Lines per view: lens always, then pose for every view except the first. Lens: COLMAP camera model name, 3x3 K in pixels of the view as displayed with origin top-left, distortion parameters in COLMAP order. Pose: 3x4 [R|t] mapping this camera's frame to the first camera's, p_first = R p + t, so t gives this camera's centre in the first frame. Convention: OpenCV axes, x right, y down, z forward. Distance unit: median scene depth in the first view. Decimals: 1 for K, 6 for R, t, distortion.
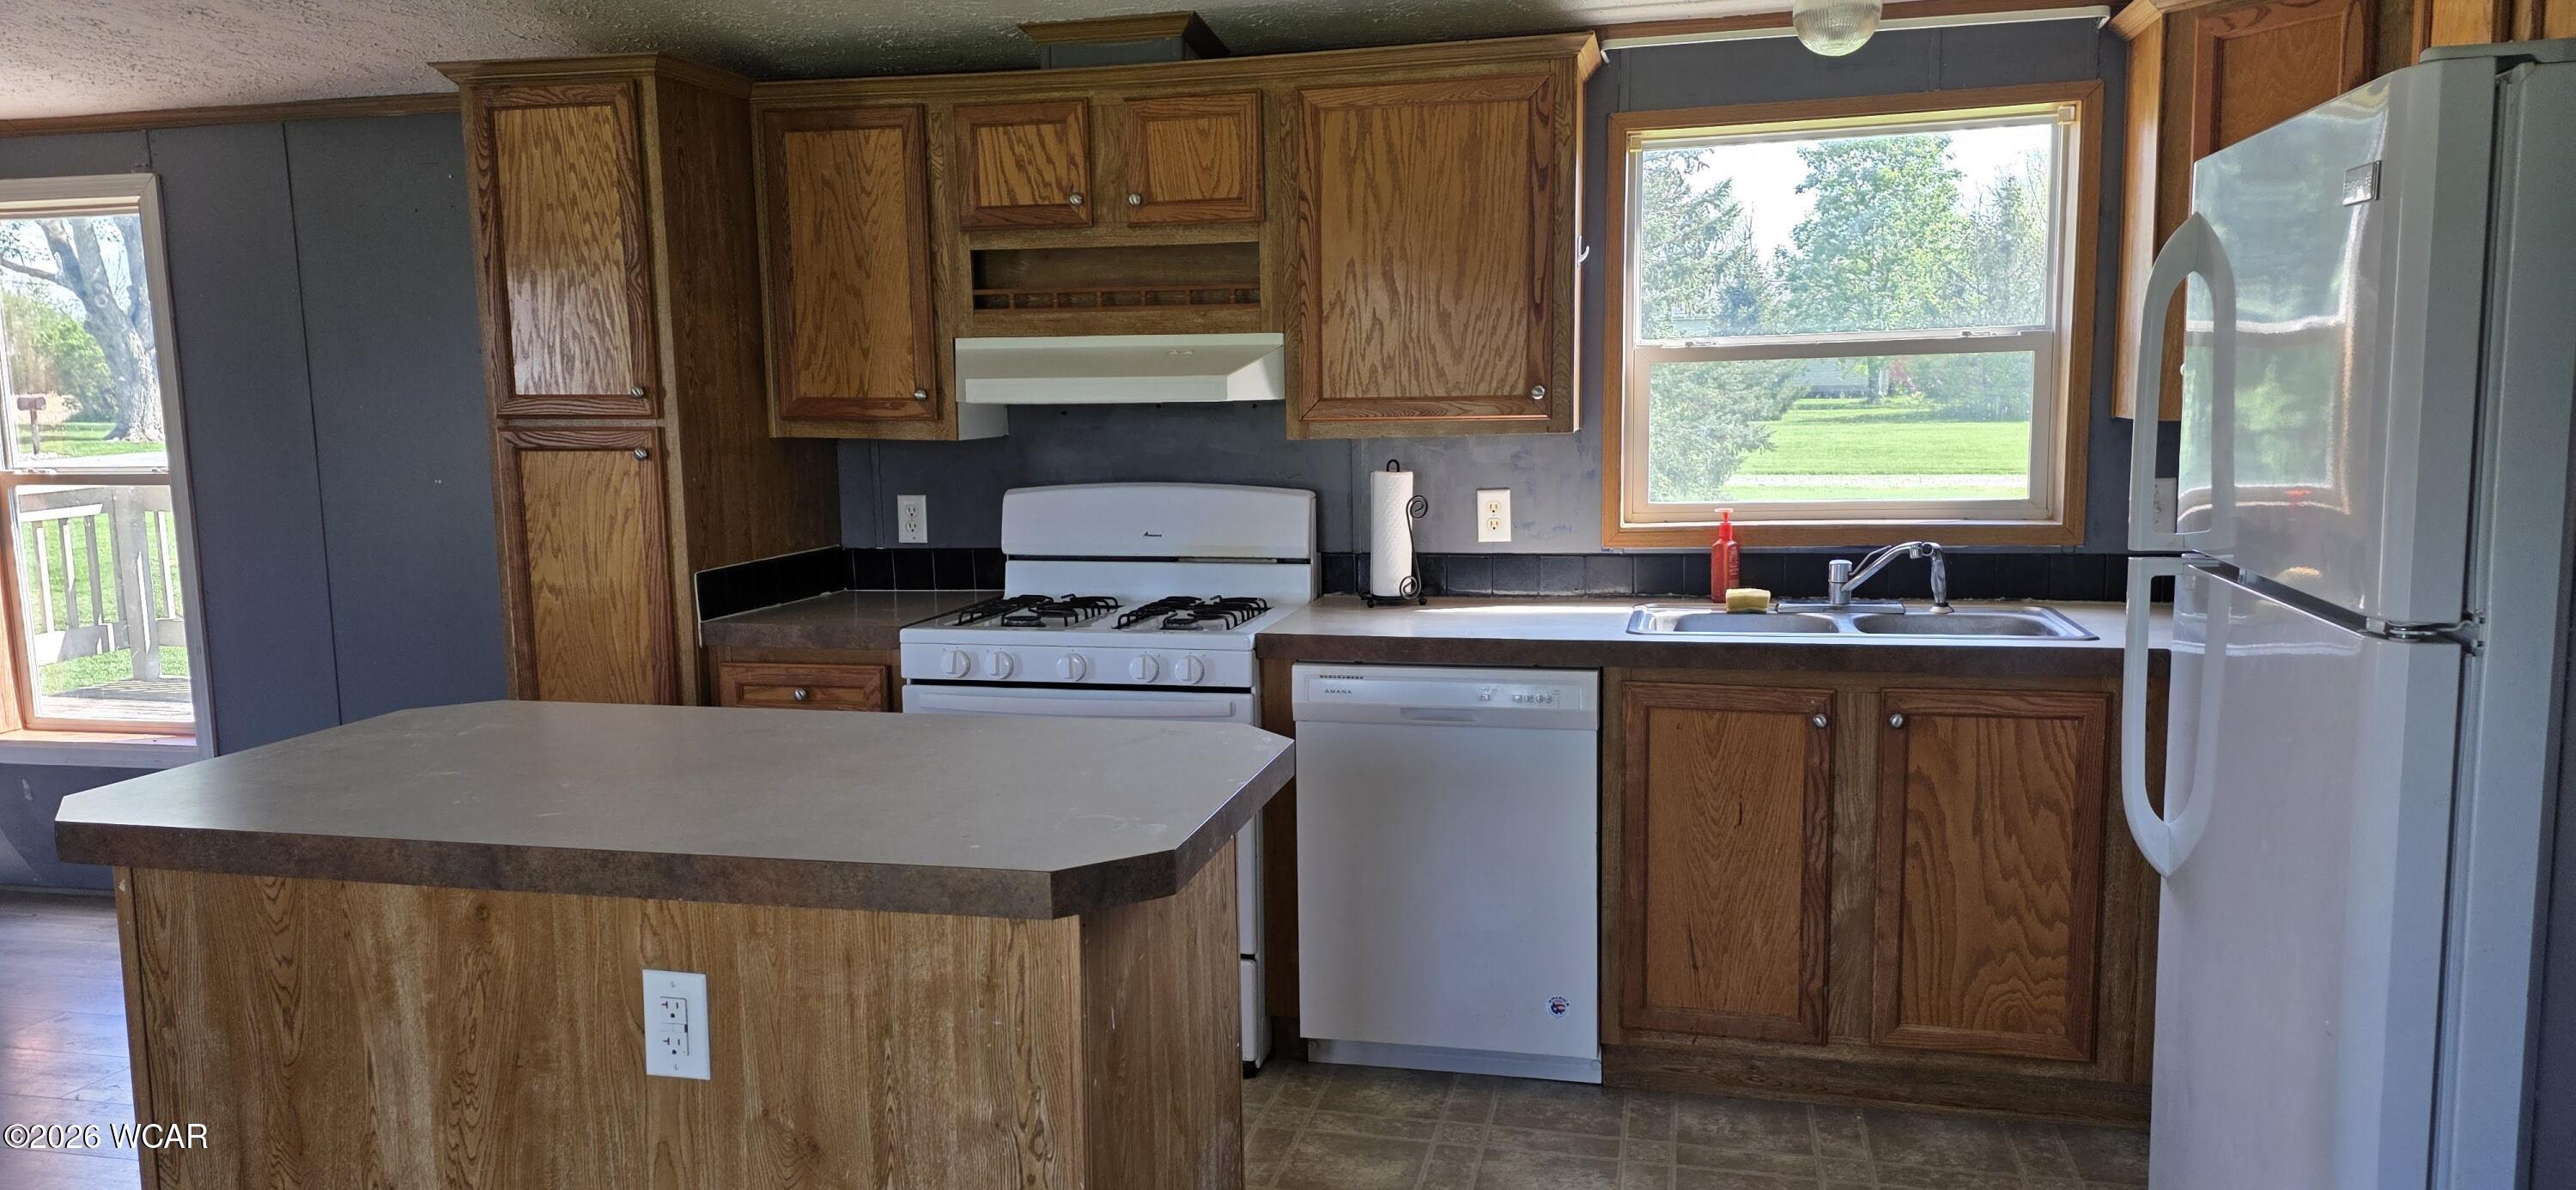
lens RADIAL K [[1653.7, 0, 1288.0], [0, 1653.7, 595.0], [0, 0, 1]] dist [0.085648, -0.076156]
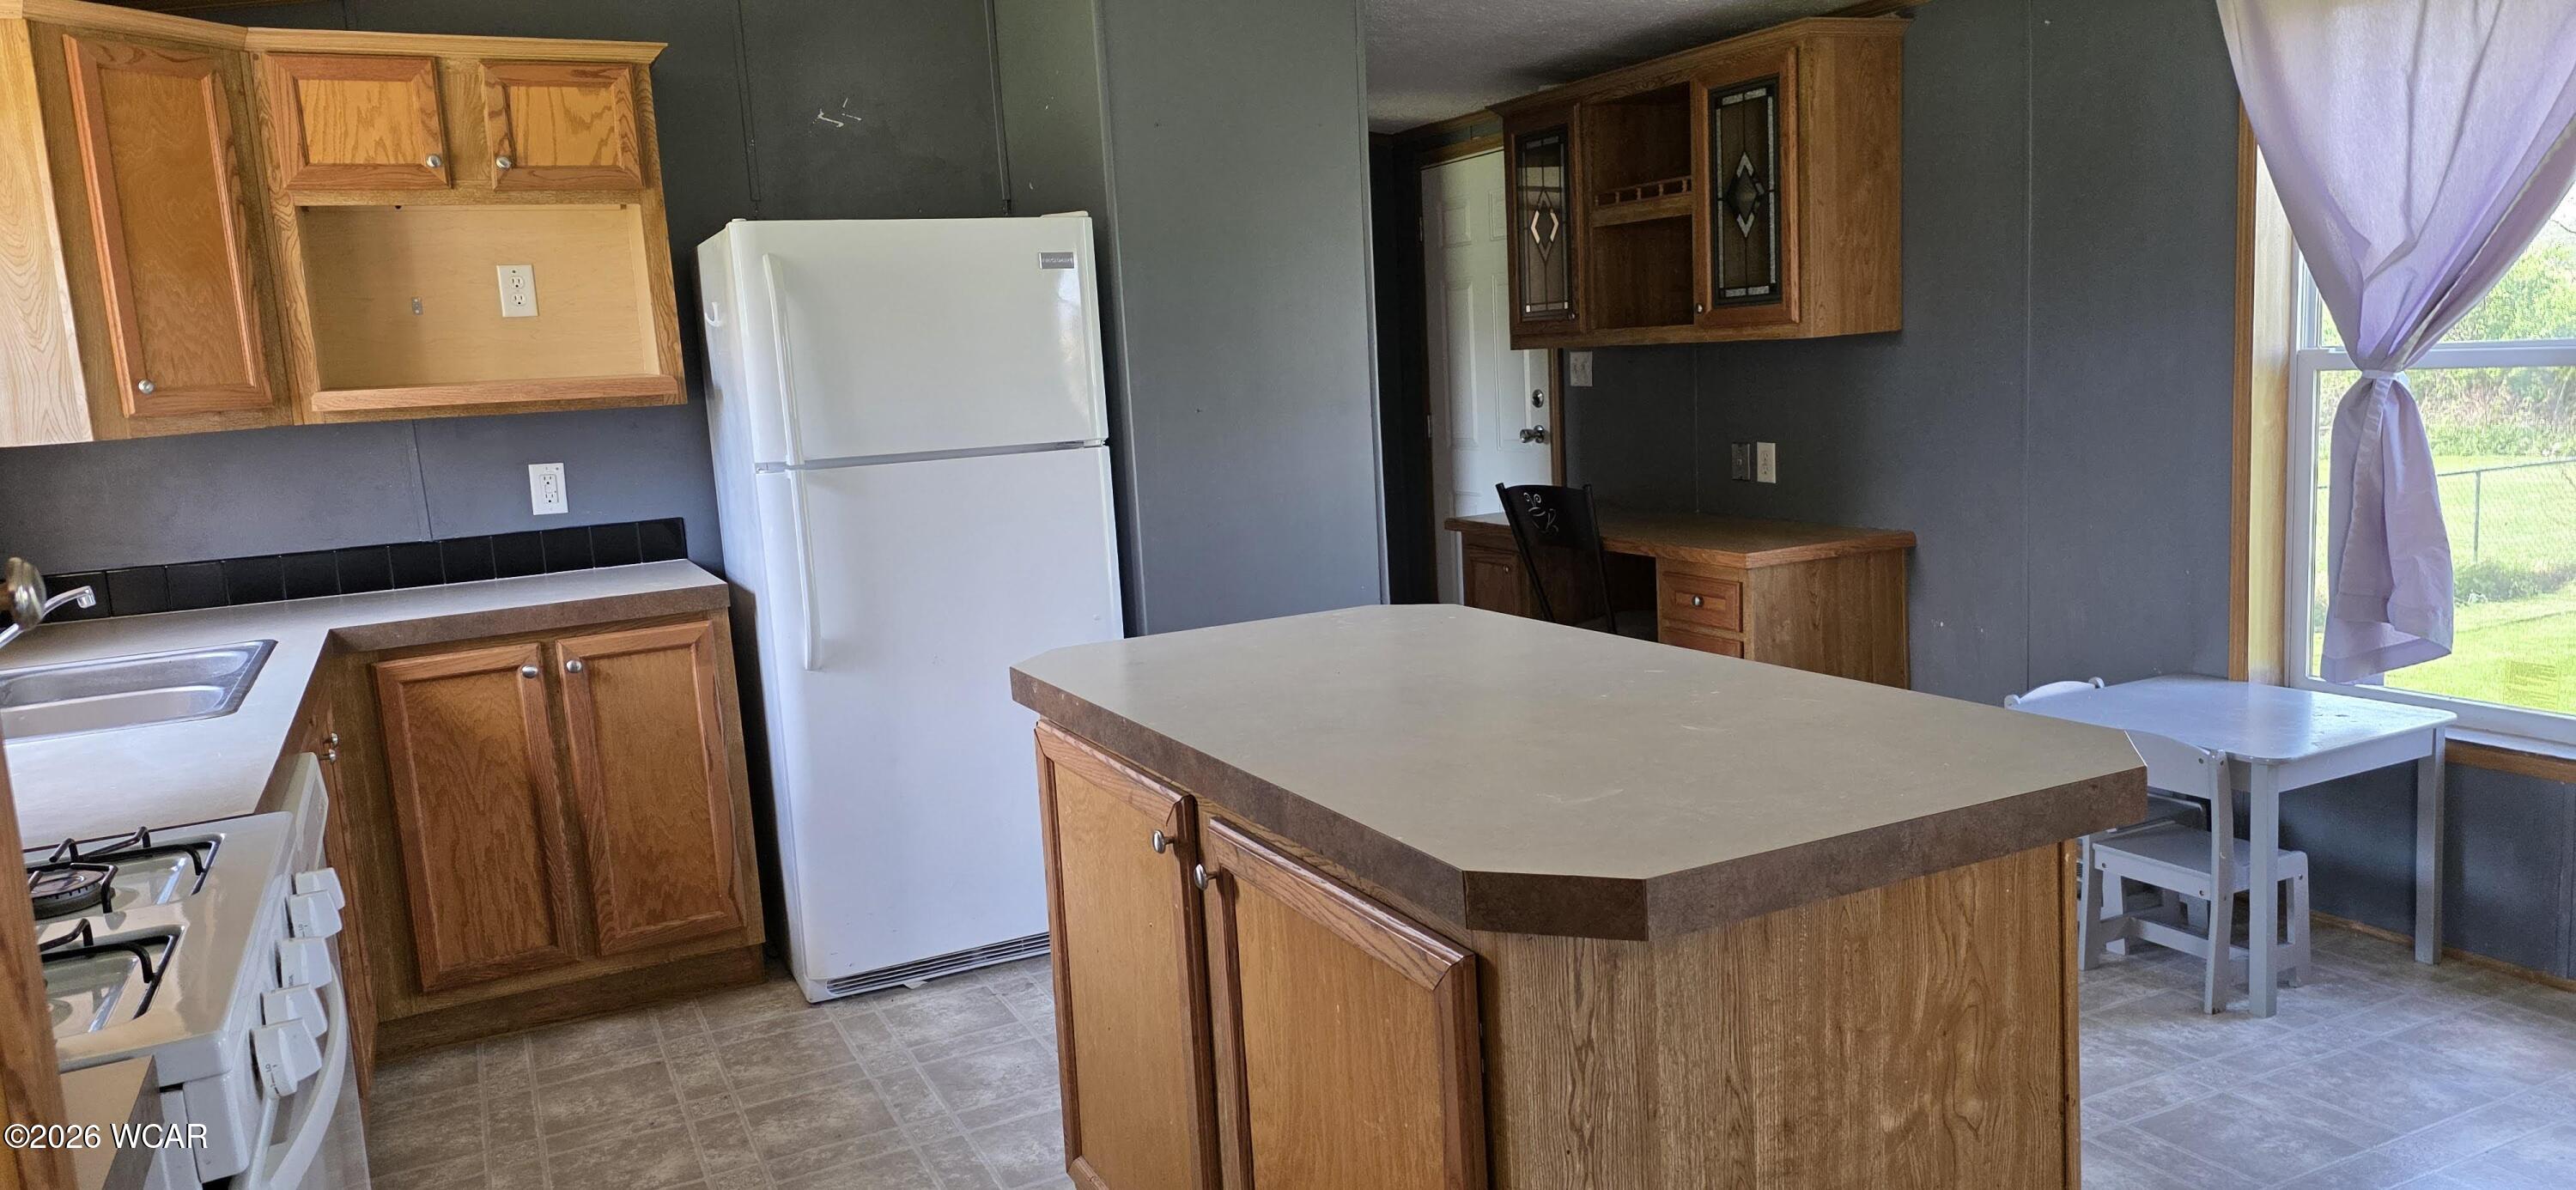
lens RADIAL K [[1707.3, 0, 1284.6], [0, 1707.3, 566.1], [0, 0, 1]] dist [0.059472, -0.087018]
pose [[-0.642782, -0.039410, 0.765034, -0.620496], [0.157785, 0.970451, 0.182563, -0.095251], [-0.749623, 0.238060, -0.617570, 1.014185]]
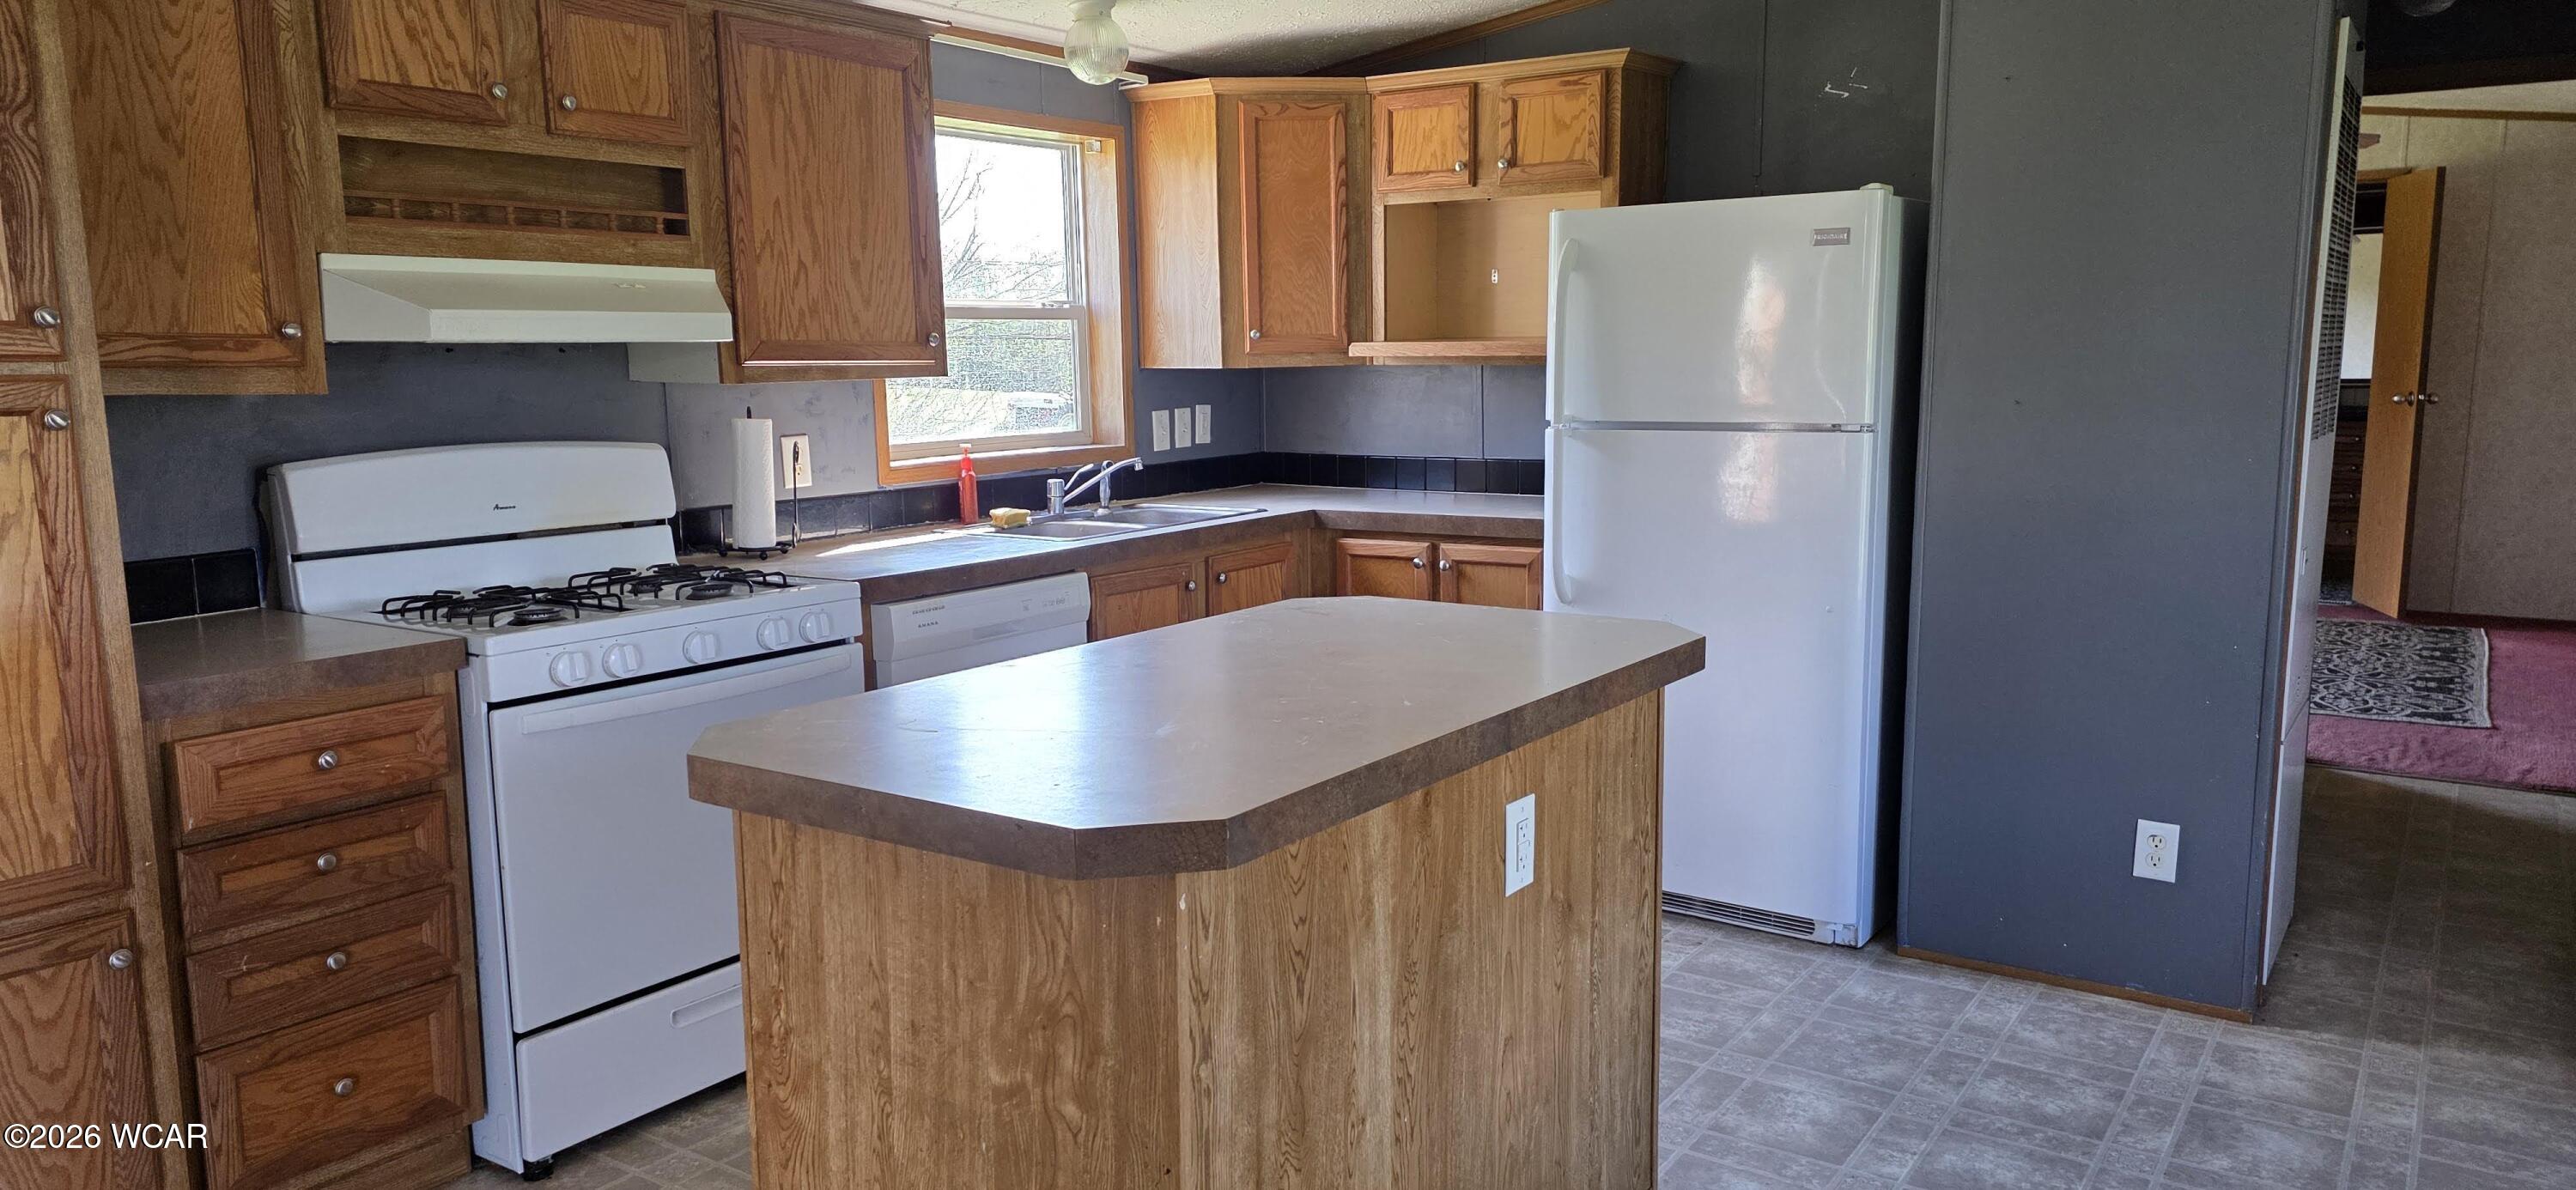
lens RADIAL K [[1707.3, 0, 1284.6], [0, 1707.3, 566.1], [0, 0, 1]] dist [0.059472, -0.087018]
pose [[0.360265, -0.105778, 0.926833, -0.809209], [0.120044, 0.990546, 0.066388, -0.019948], [-0.925094, 0.087343, 0.369558, 0.368310]]
